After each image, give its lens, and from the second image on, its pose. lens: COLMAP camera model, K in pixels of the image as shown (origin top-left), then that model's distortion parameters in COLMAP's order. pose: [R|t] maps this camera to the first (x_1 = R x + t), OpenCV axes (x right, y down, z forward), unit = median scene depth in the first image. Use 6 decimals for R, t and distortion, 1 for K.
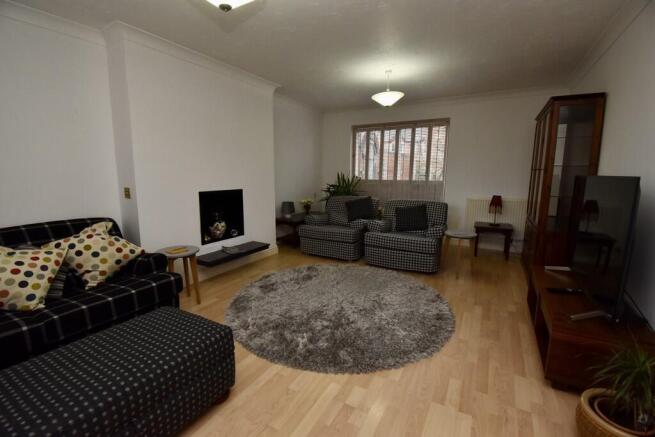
lens RADIAL K [[287.9, 0, 327.5], [0, 287.9, 218.5], [0, 0, 1]] dist [0.000503, 0.000061]
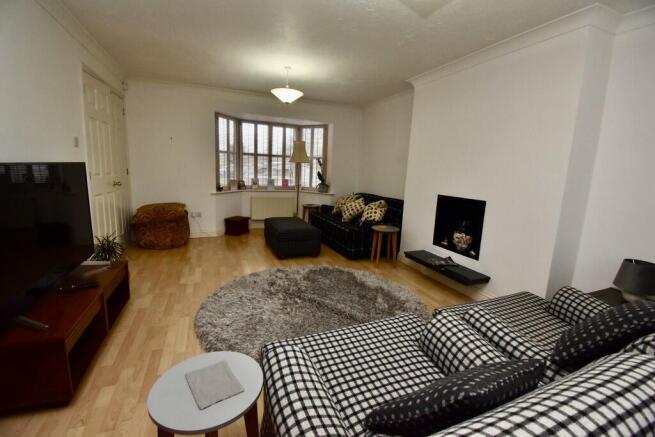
lens RADIAL K [[287.9, 0, 327.5], [0, 287.9, 218.5], [0, 0, 1]] dist [0.000503, 0.000061]
pose [[-0.617478, 0.104359, -0.779635, 0.620632], [-0.167627, 0.950934, 0.260051, -0.207606], [0.768520, 0.291264, -0.569687, 1.257230]]
